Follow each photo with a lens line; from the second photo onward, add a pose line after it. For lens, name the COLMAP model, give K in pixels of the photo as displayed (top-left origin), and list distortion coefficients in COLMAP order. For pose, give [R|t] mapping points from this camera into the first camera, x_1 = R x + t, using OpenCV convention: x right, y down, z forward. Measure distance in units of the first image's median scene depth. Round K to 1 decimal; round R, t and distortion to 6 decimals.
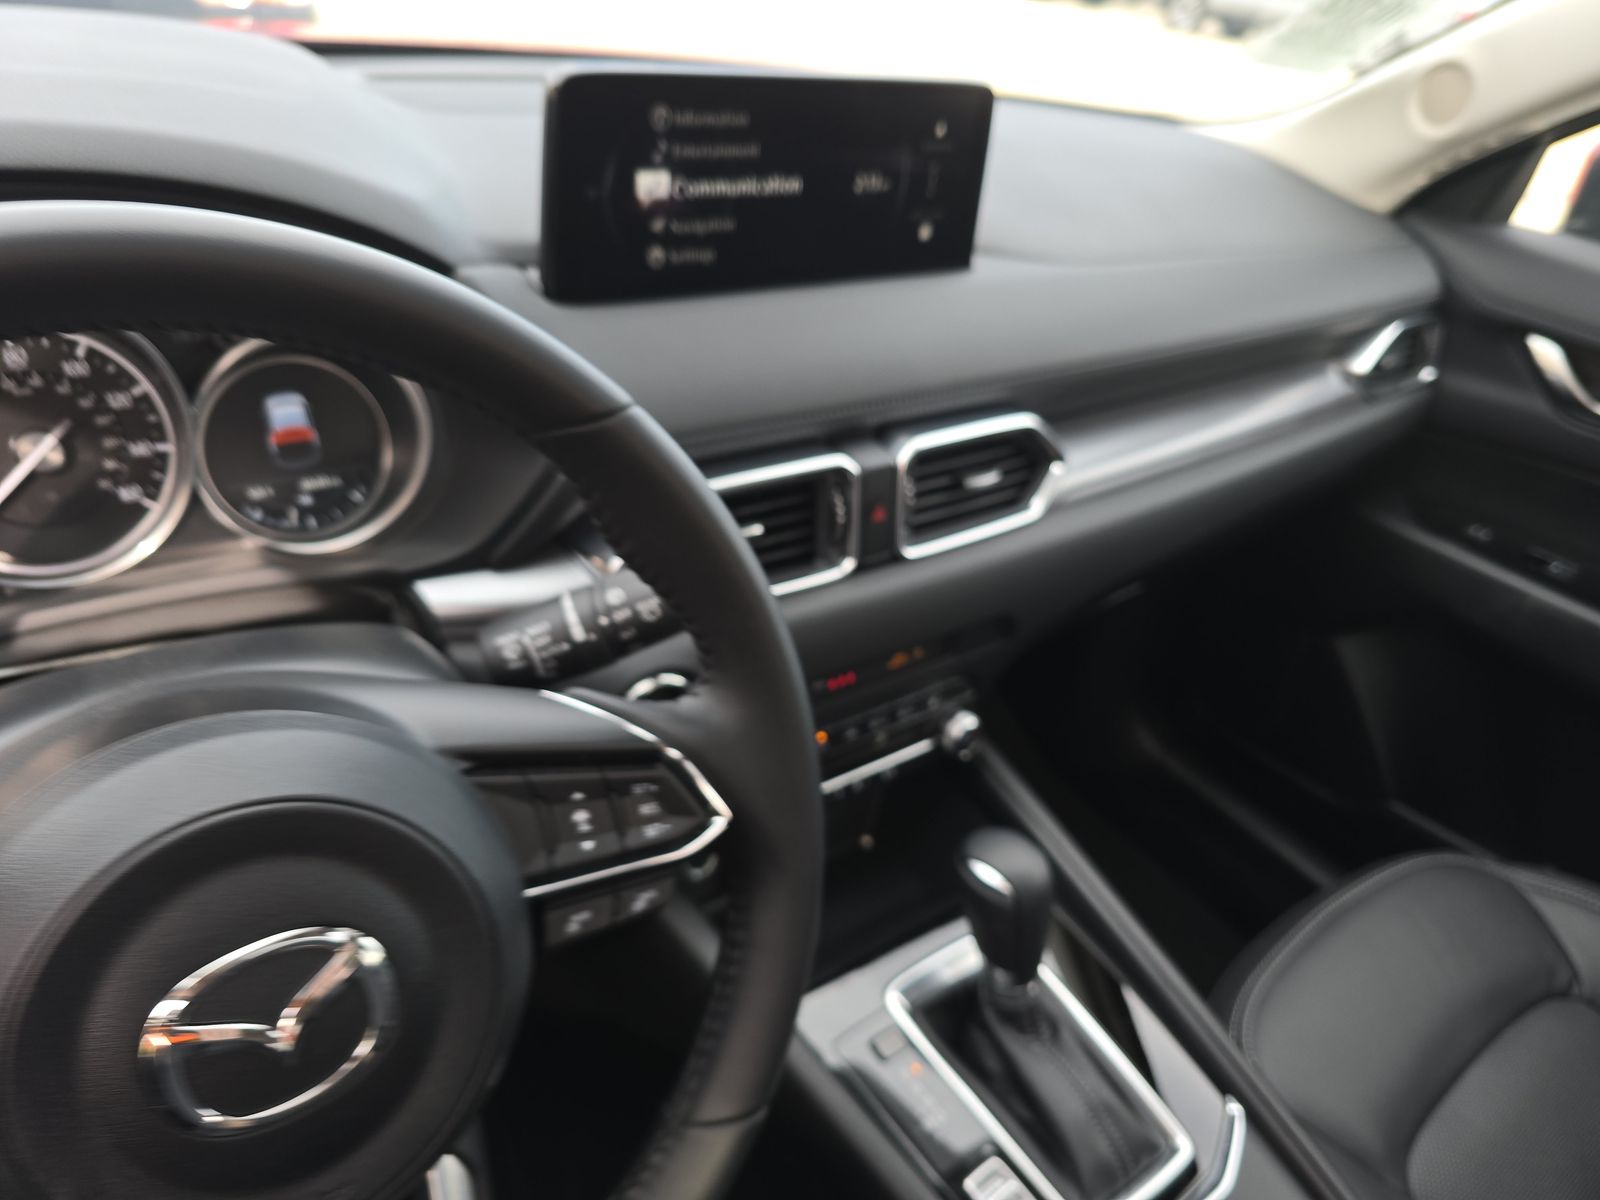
lens RADIAL K [[1103.4, 0, 866.0], [0, 1103.4, 583.4], [0, 0, 1]] dist [-0.009830, -0.002648]
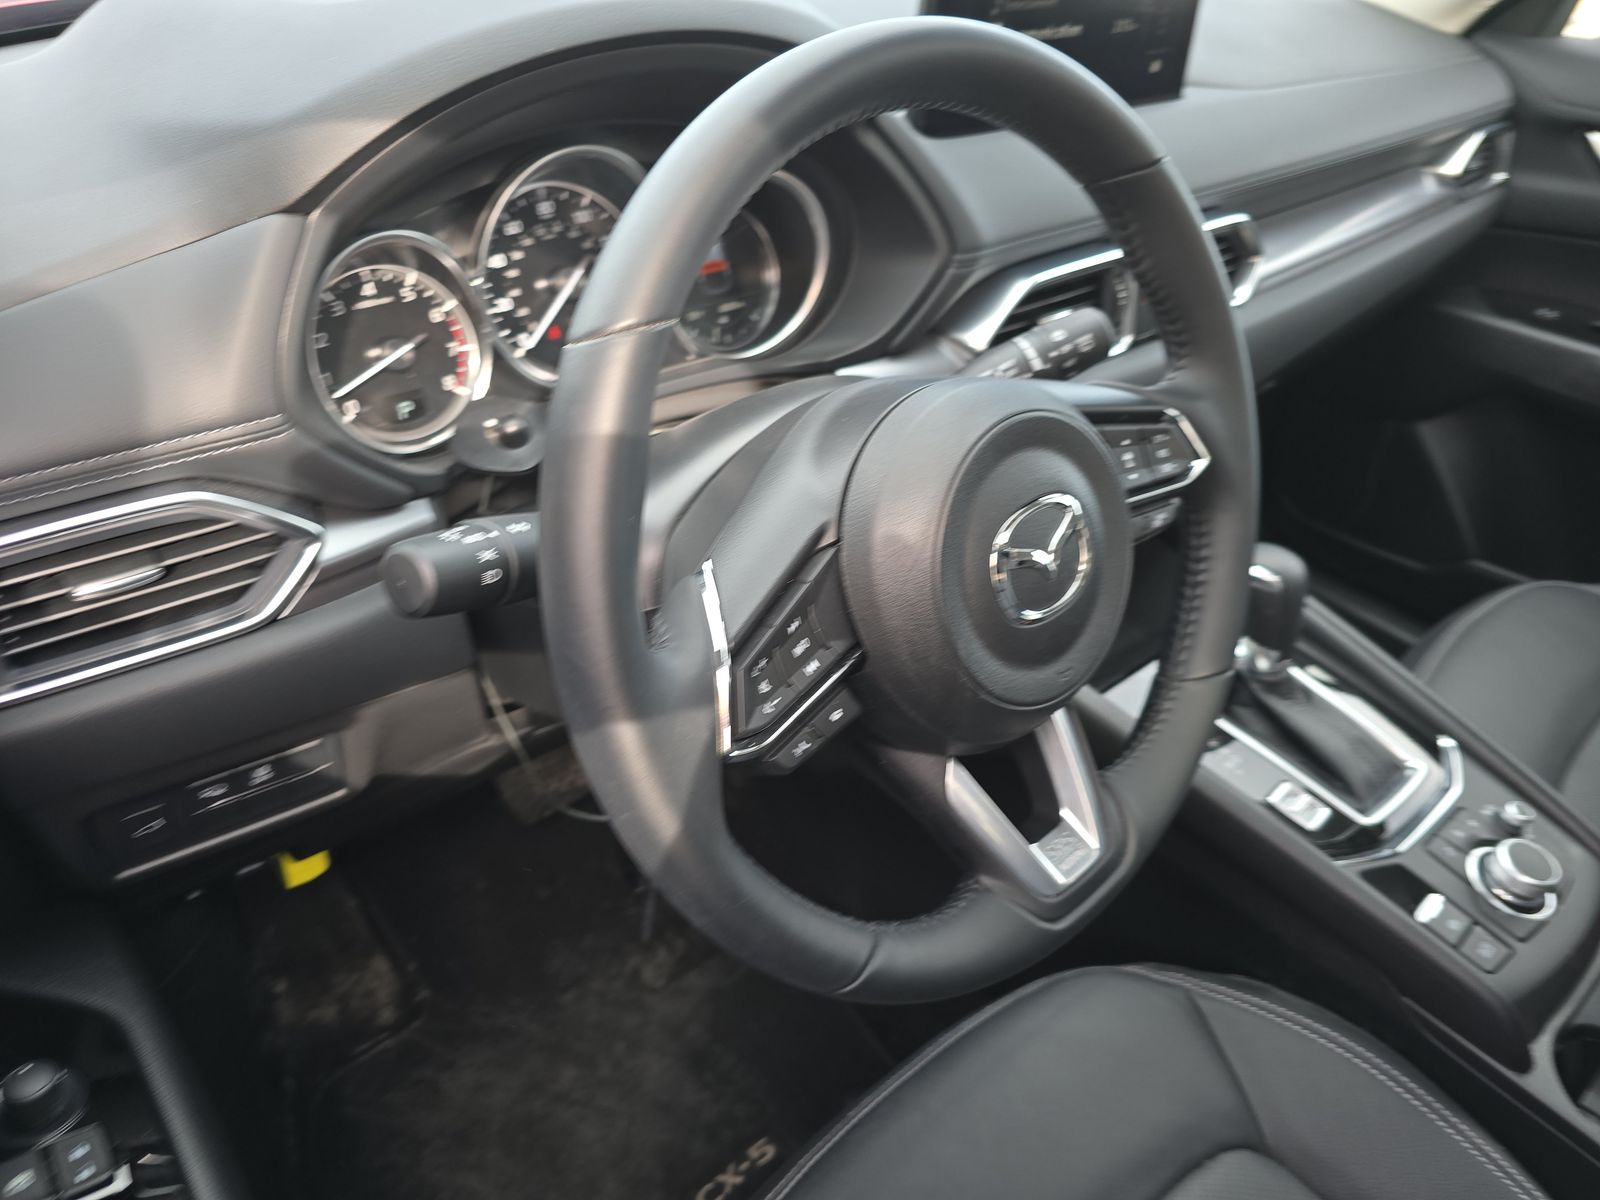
lens RADIAL K [[1081.7, 0, 839.5], [0, 1081.7, 598.0], [0, 0, 1]] dist [0.003395, -0.000071]
pose [[0.994549, -0.102776, 0.017613, -0.381719], [0.101073, 0.991698, 0.079500, 0.137222], [-0.025638, -0.077286, 0.996679, -0.236567]]
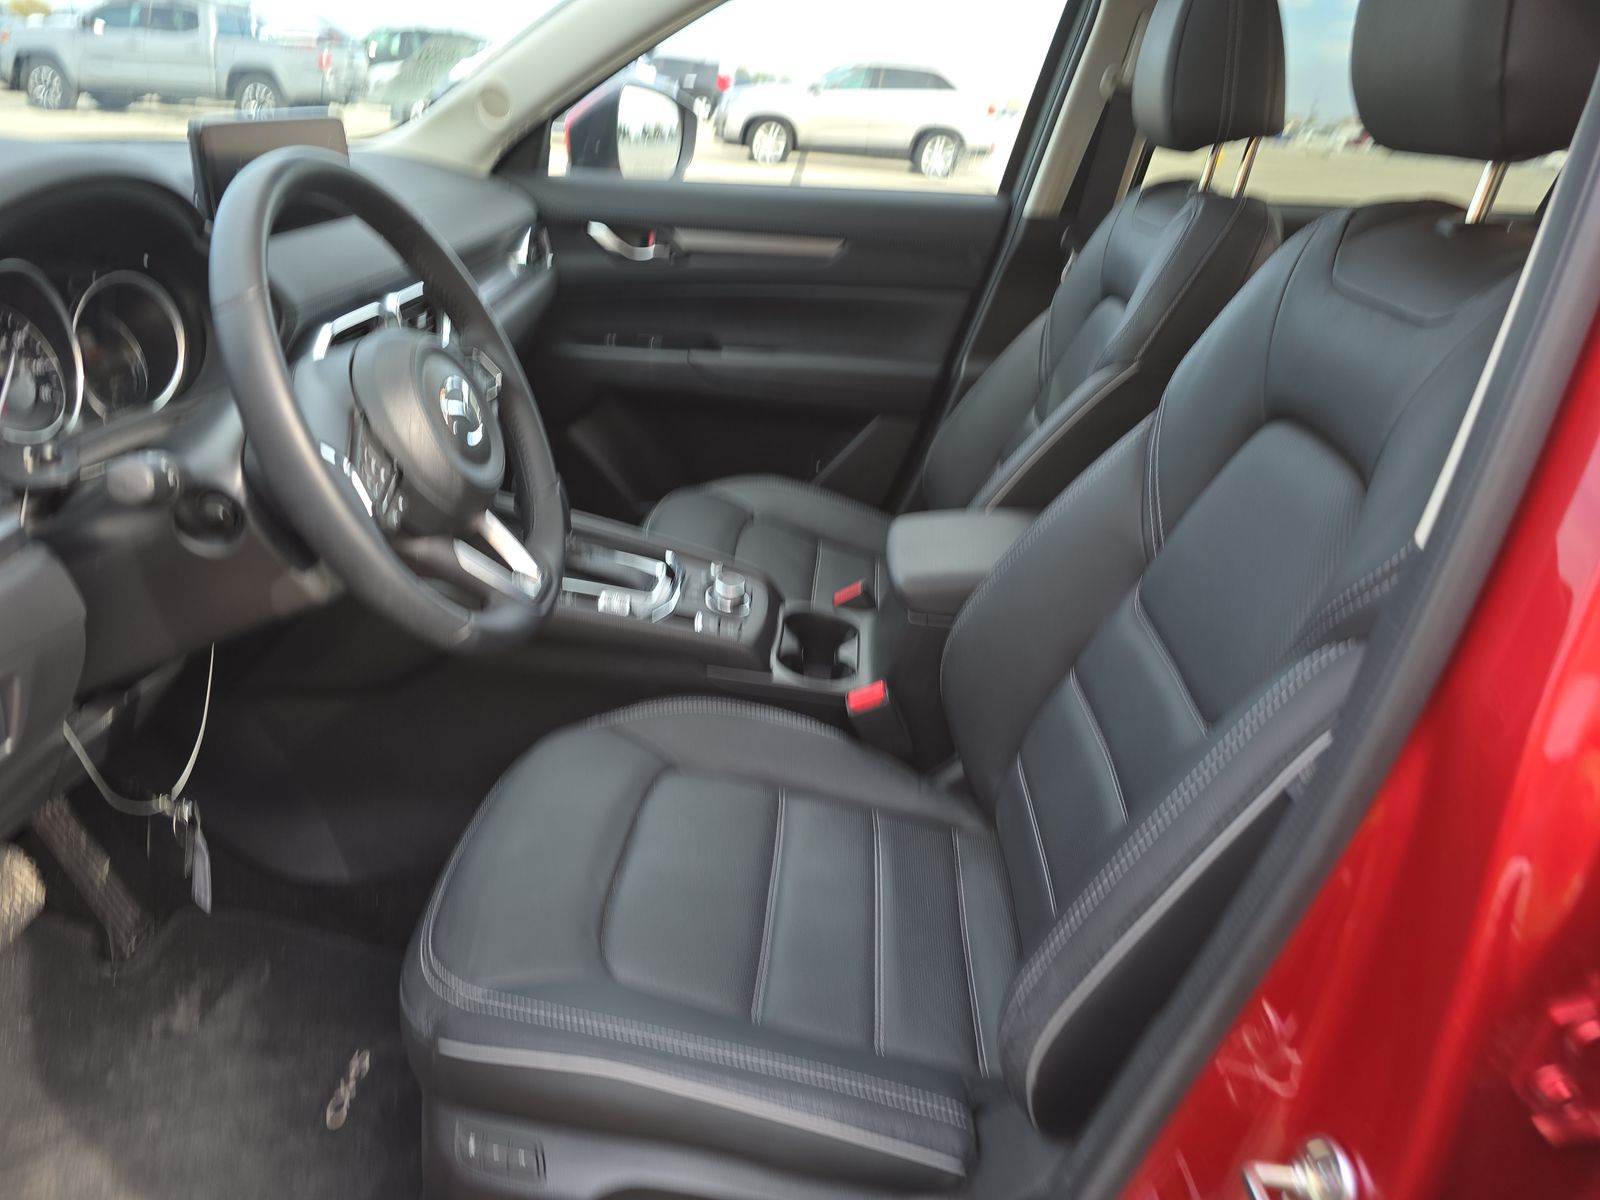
lens RADIAL K [[1068.8, 0, 824.8], [0, 1068.8, 628.7], [0, 0, 1]] dist [0.062934, -0.057030]
pose [[0.641623, -0.418294, 0.642923, -0.916852], [0.420063, 0.892962, 0.161759, 0.391527], [-0.641769, 0.166280, 0.748655, -0.794923]]
